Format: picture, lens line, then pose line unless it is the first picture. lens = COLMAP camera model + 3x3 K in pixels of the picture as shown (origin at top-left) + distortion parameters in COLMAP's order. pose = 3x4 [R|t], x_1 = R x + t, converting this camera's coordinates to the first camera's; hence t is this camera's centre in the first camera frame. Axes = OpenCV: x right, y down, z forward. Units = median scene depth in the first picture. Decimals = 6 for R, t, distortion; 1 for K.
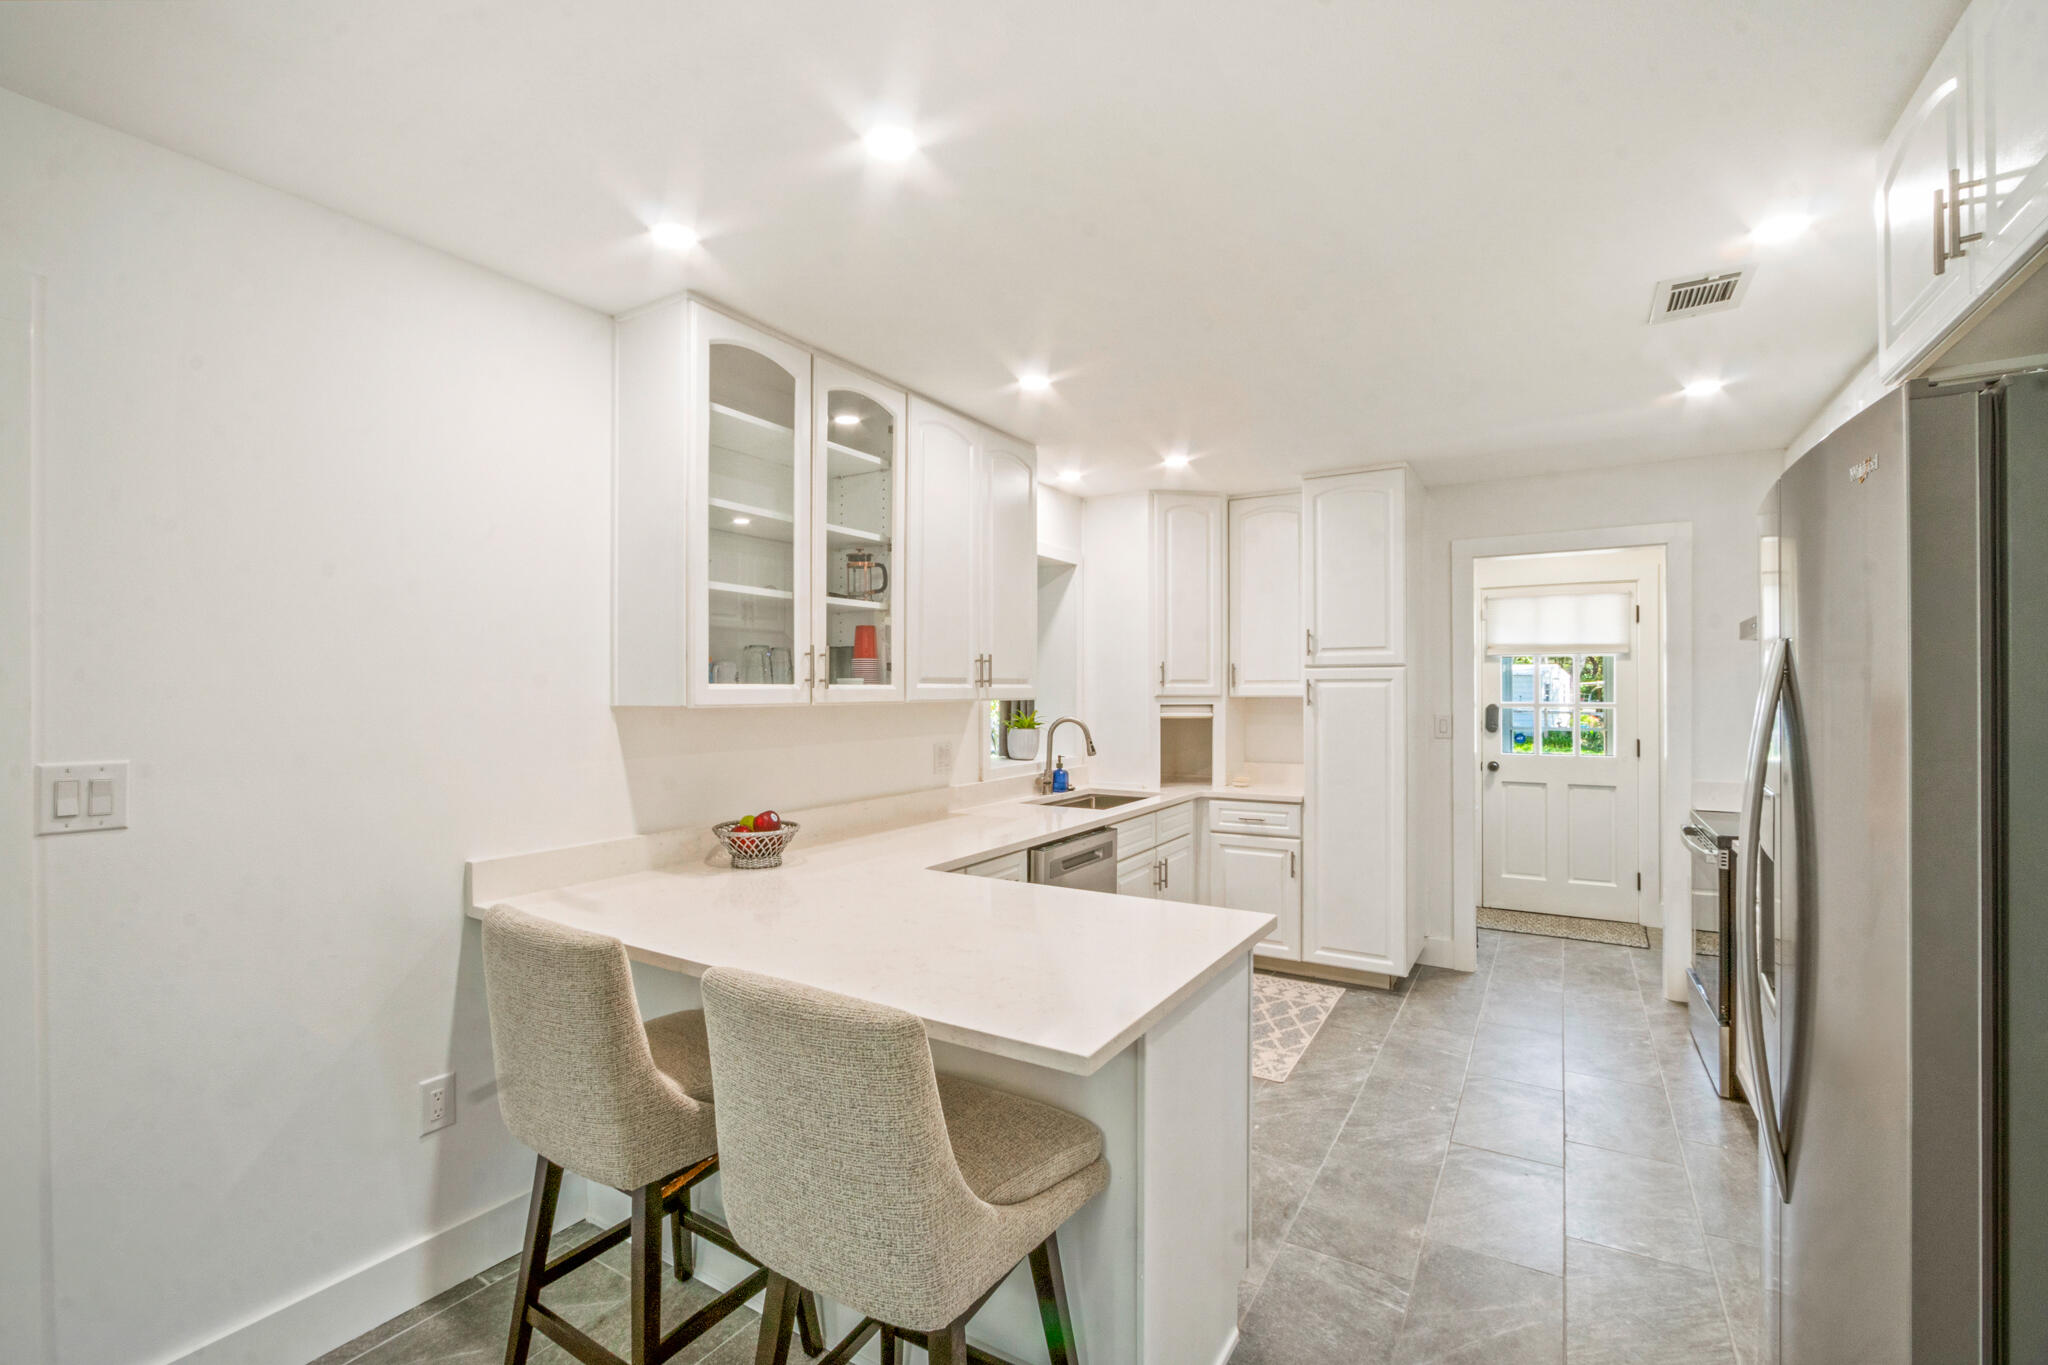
lens RADIAL K [[901.7, 0, 980.3], [0, 901.7, 697.7], [0, 0, 1]] dist [-0.018365, -0.000094]
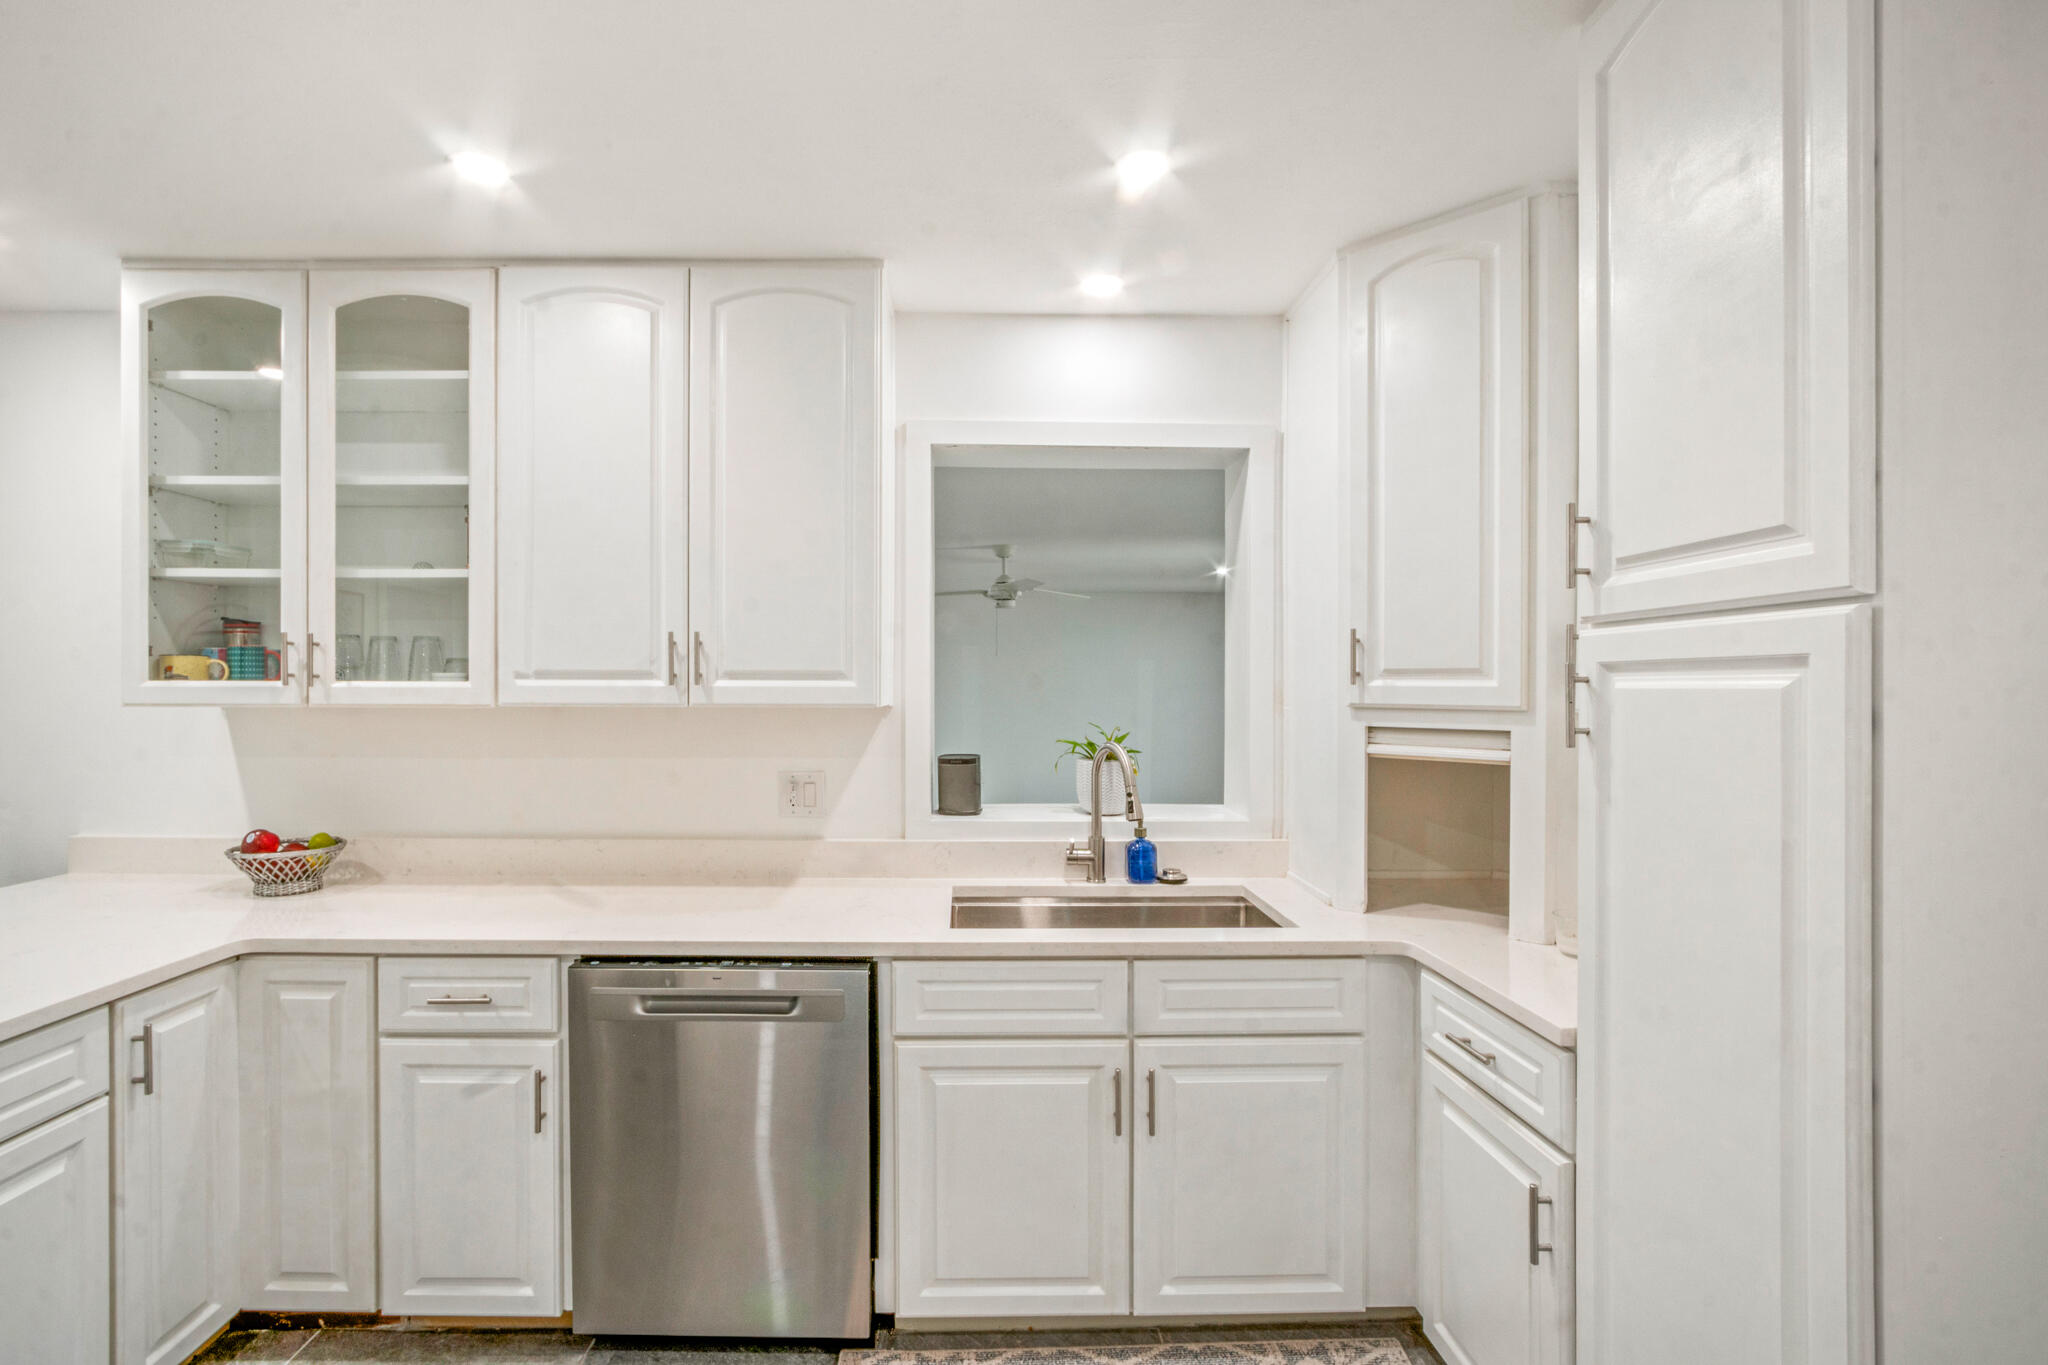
lens RADIAL K [[901.7, 0, 980.3], [0, 901.7, 697.7], [0, 0, 1]] dist [-0.018365, -0.000094]
pose [[0.565043, 0.012550, -0.824966, 0.577520], [-0.011549, 0.999907, 0.007301, -0.009205], [0.824980, 0.005402, 0.565135, 0.744201]]
